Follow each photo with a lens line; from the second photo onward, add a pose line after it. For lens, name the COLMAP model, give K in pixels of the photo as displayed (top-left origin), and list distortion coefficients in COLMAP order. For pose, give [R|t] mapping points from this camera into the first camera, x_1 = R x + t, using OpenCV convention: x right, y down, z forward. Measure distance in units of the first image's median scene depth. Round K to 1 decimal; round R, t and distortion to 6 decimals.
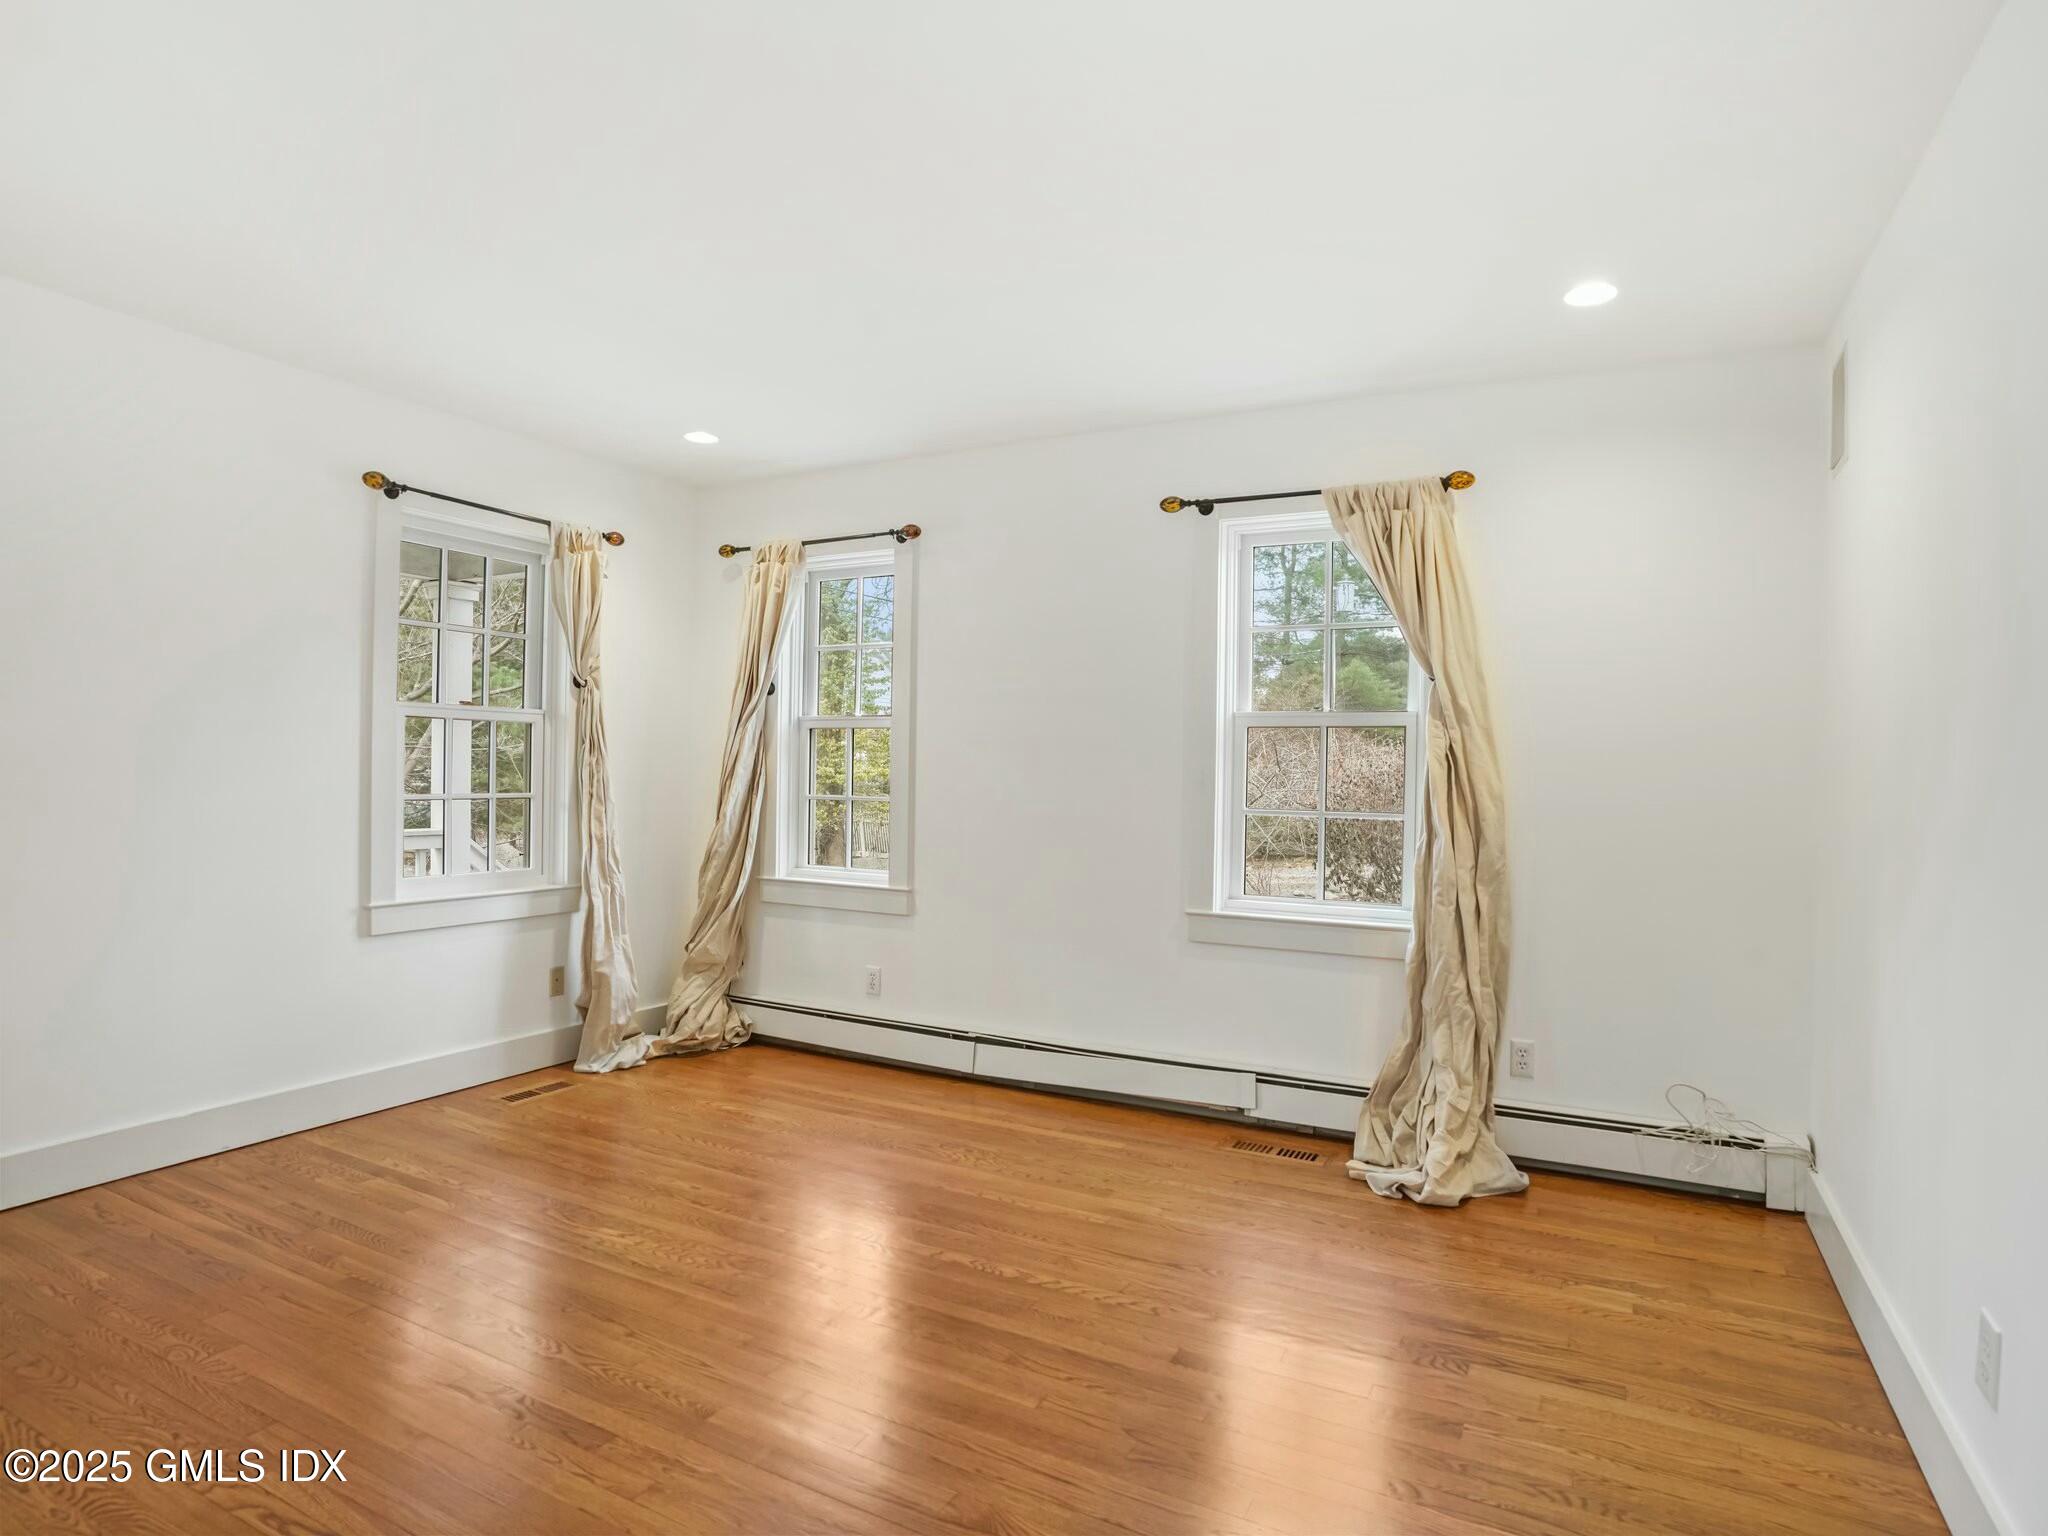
lens RADIAL K [[1133.5, 0, 1012.4], [0, 1133.5, 774.5], [0, 0, 1]] dist [-0.094668, 0.056874]
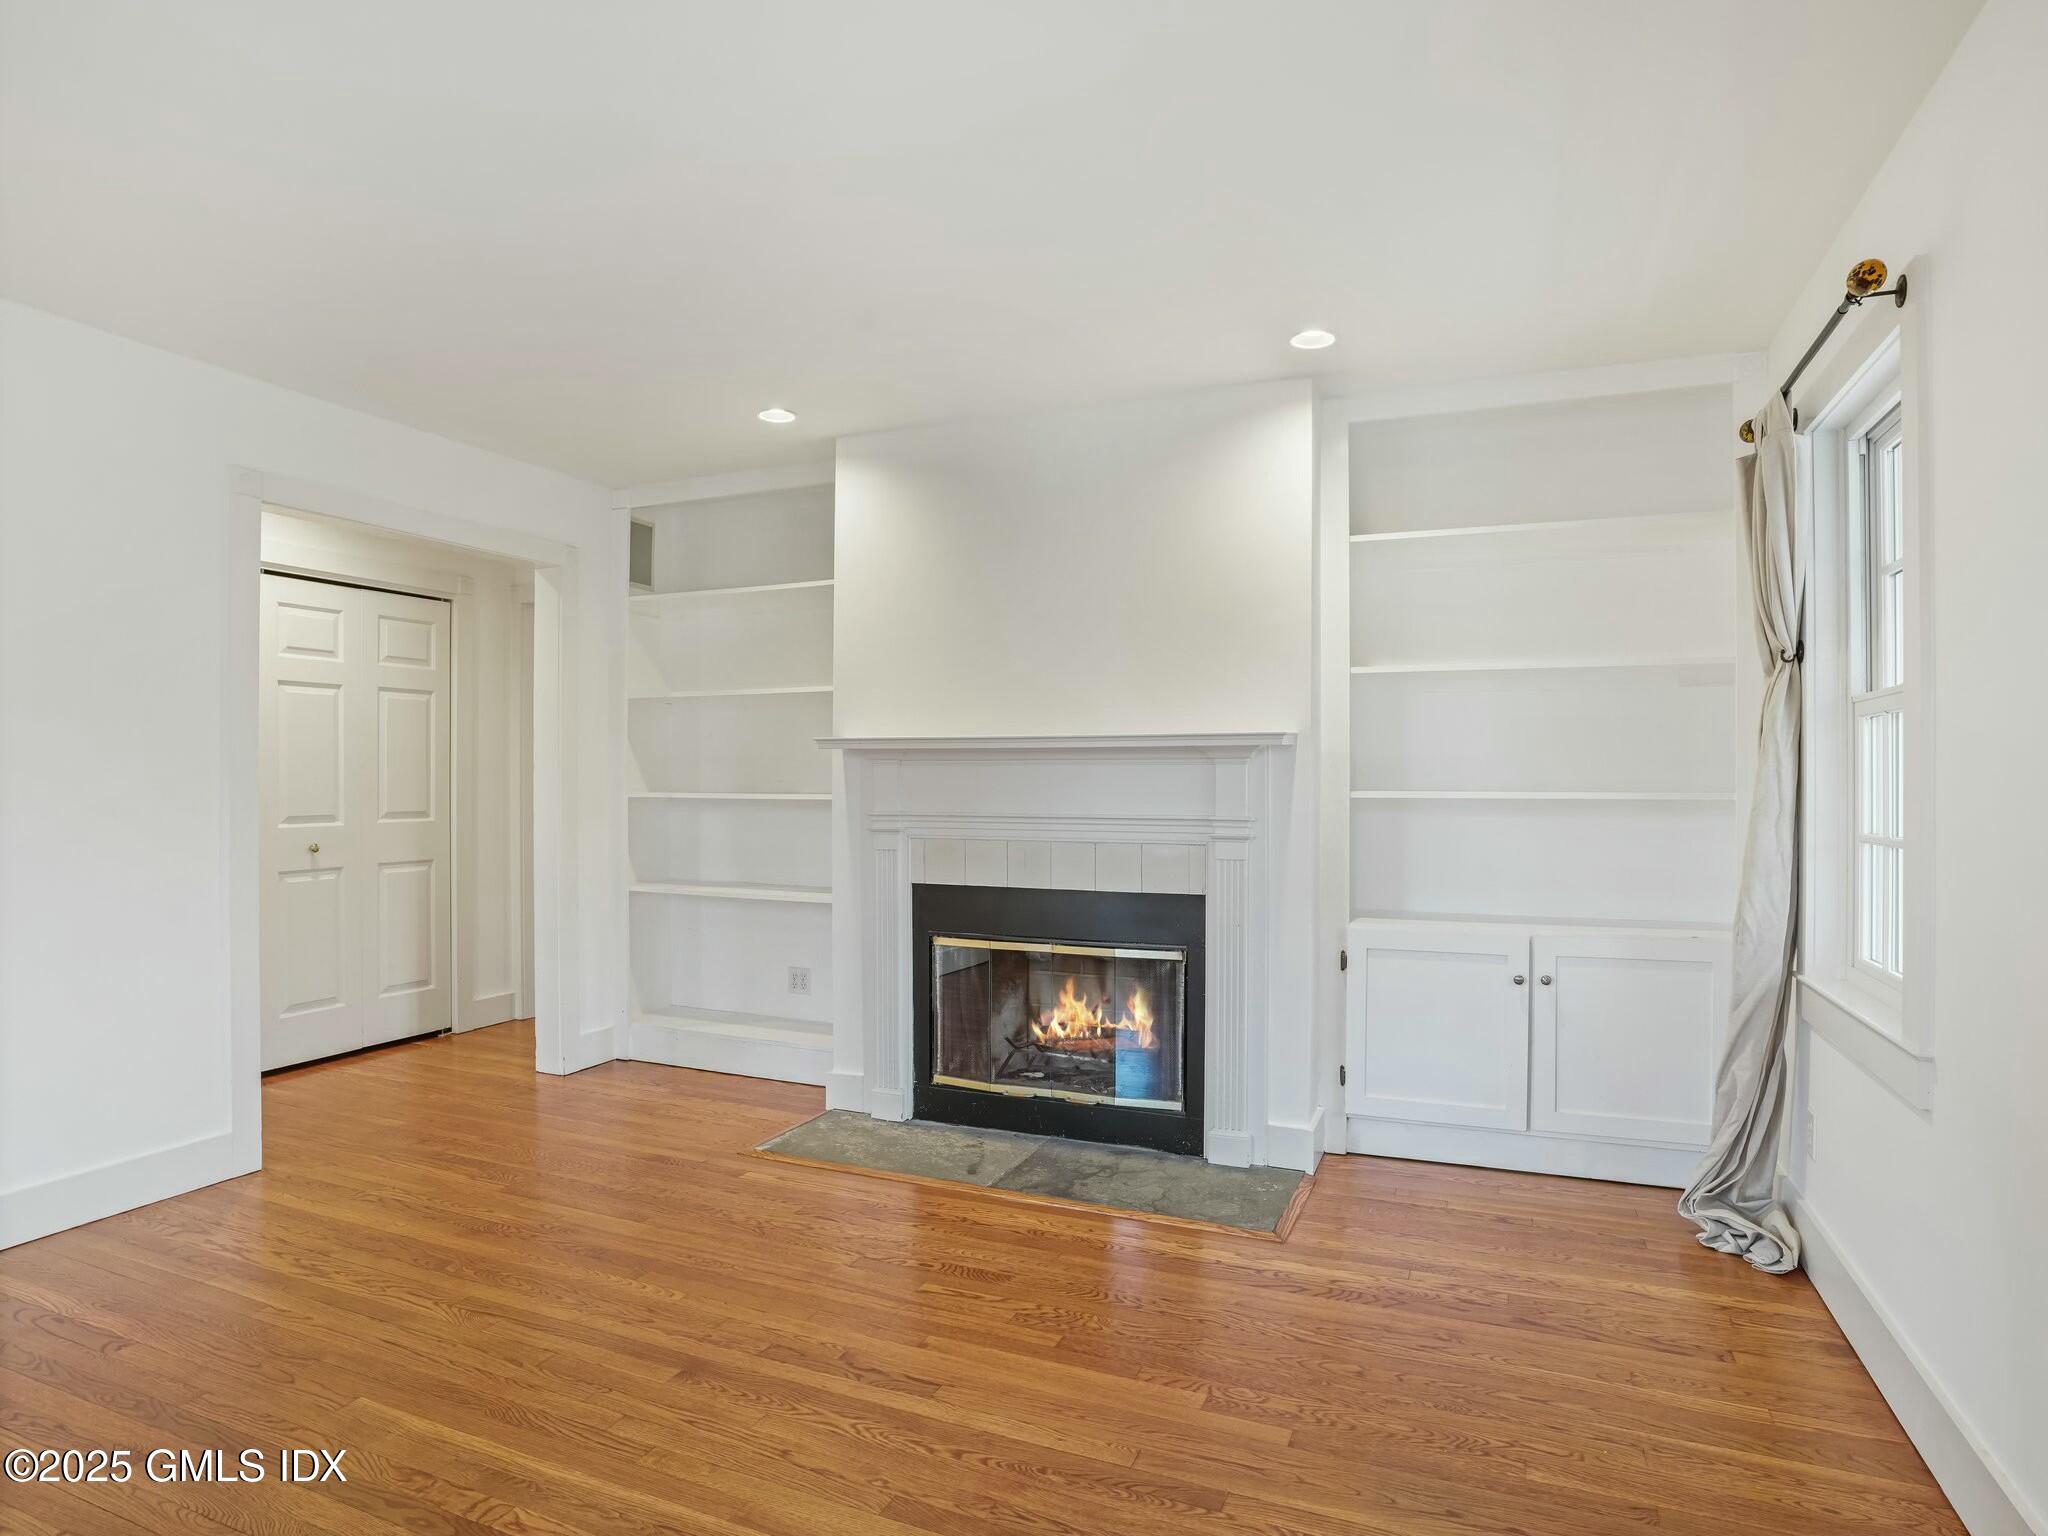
lens RADIAL K [[1133.5, 0, 1012.4], [0, 1133.5, 774.5], [0, 0, 1]] dist [-0.094668, 0.056874]
pose [[-0.997377, -0.022978, -0.068631, -0.286322], [-0.022721, 0.999732, -0.004531, -0.005826], [0.068717, -0.002960, -0.997632, 1.166882]]
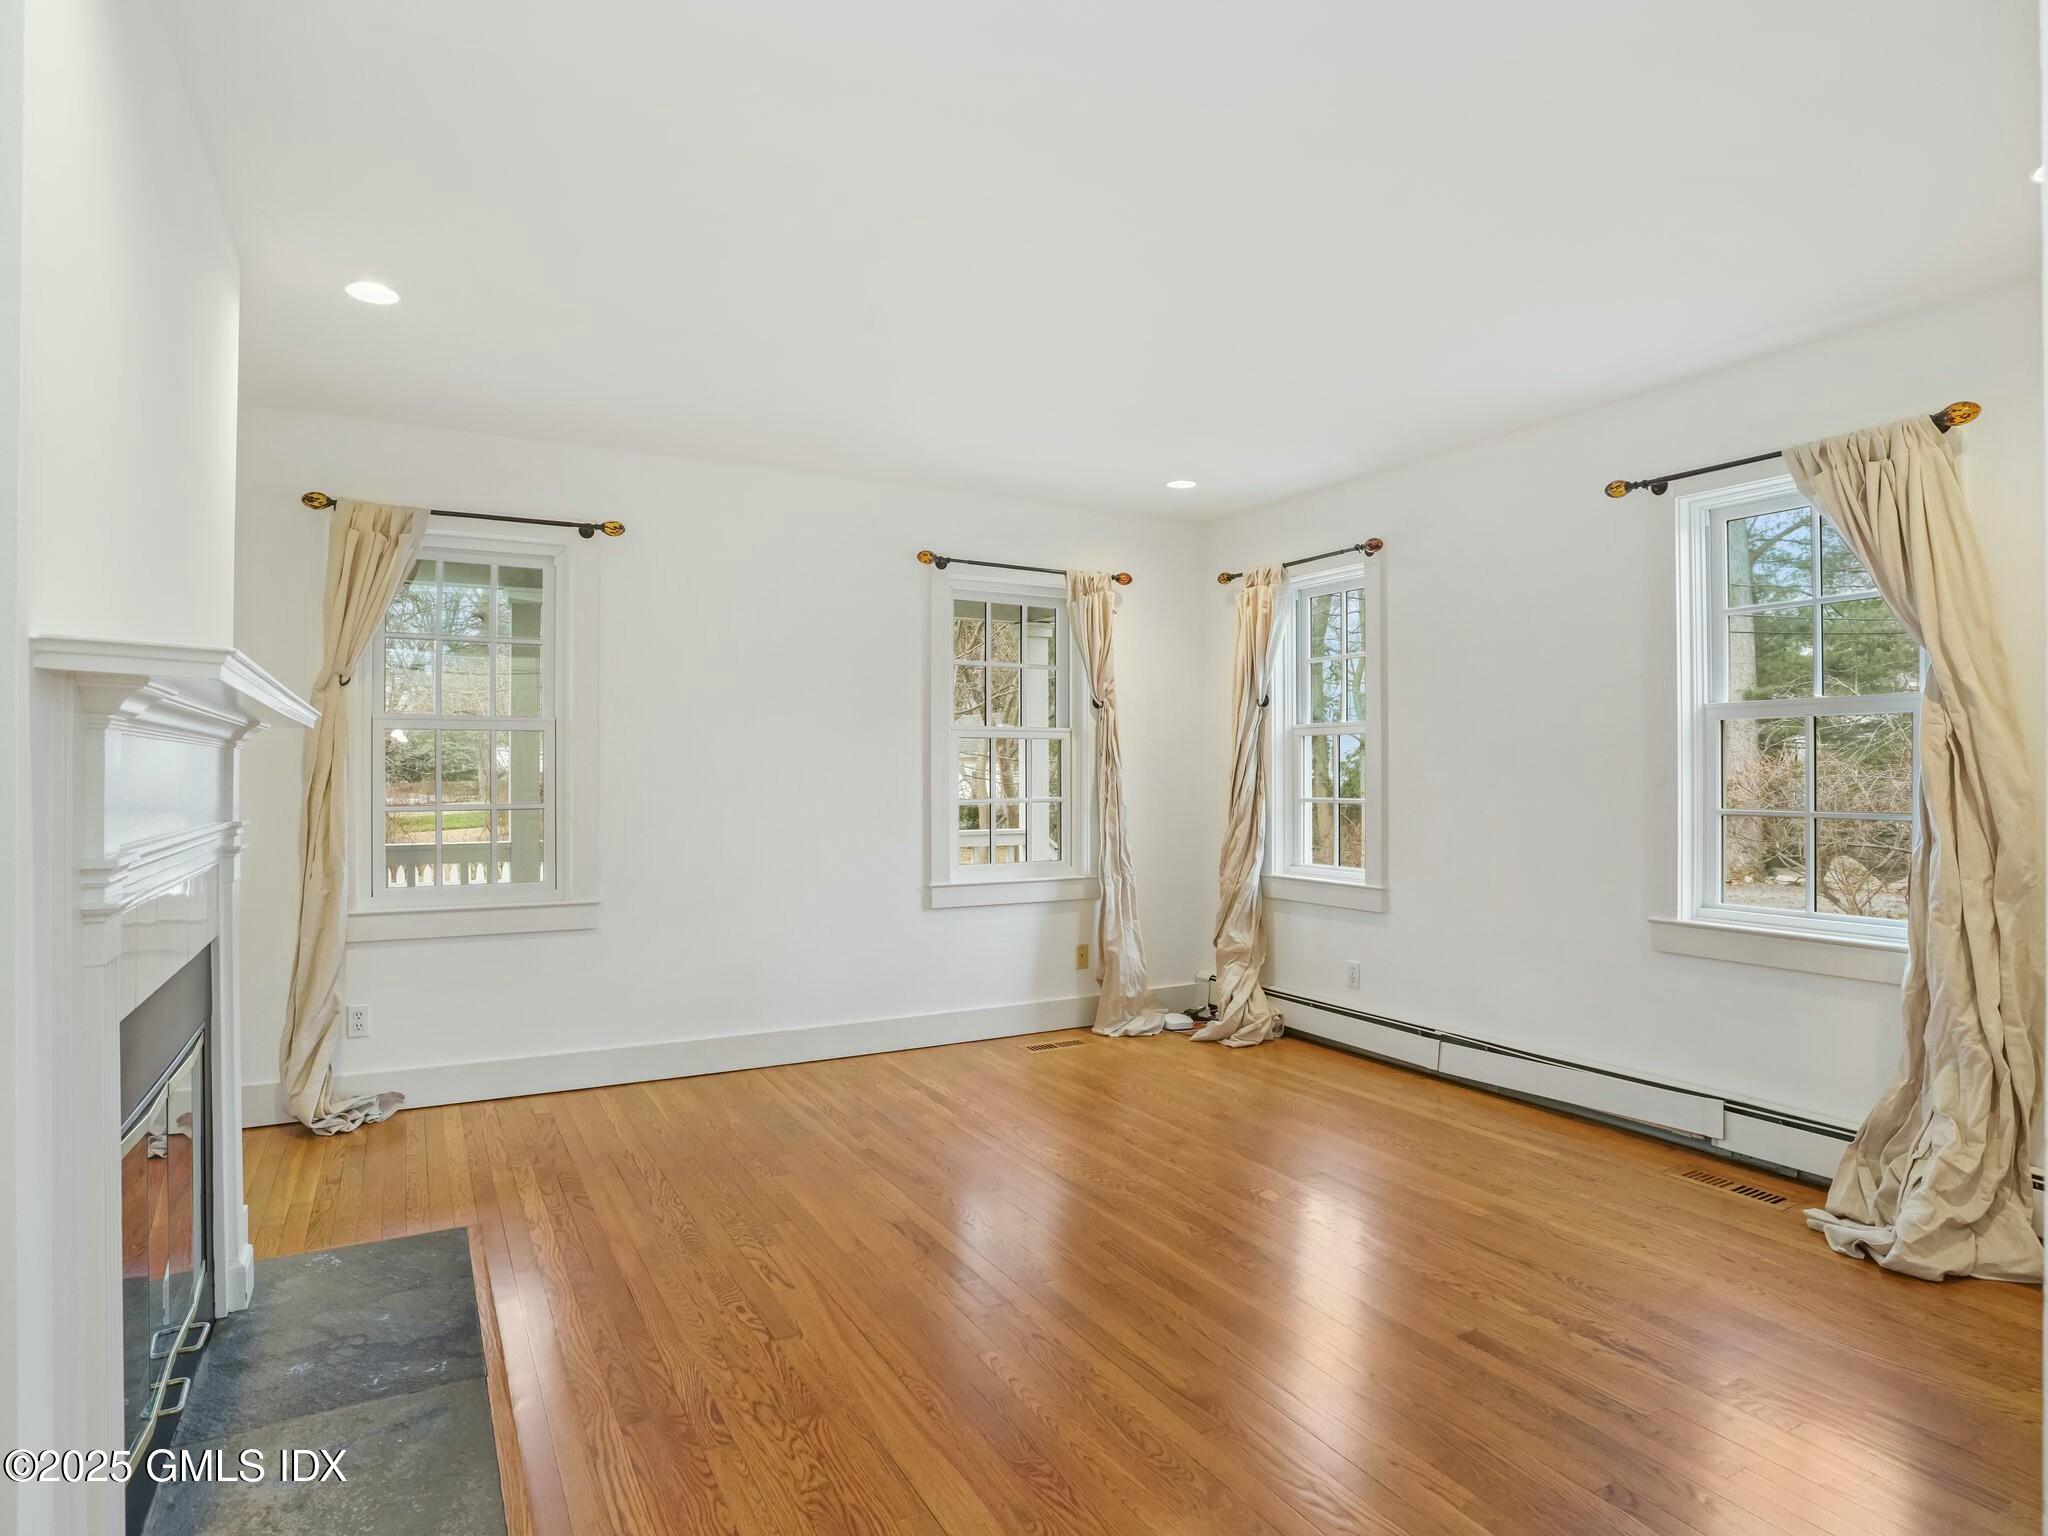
lens RADIAL K [[1148.0, 0, 1024.0], [0, 1148.0, 768.0], [0, 0, 1]] dist [-0.081874, 0.040452]
pose [[0.839944, -0.019755, -0.542314, 0.235271], [0.012861, 0.999781, -0.016500, 0.005077], [0.542521, 0.006885, 0.840014, -0.066660]]
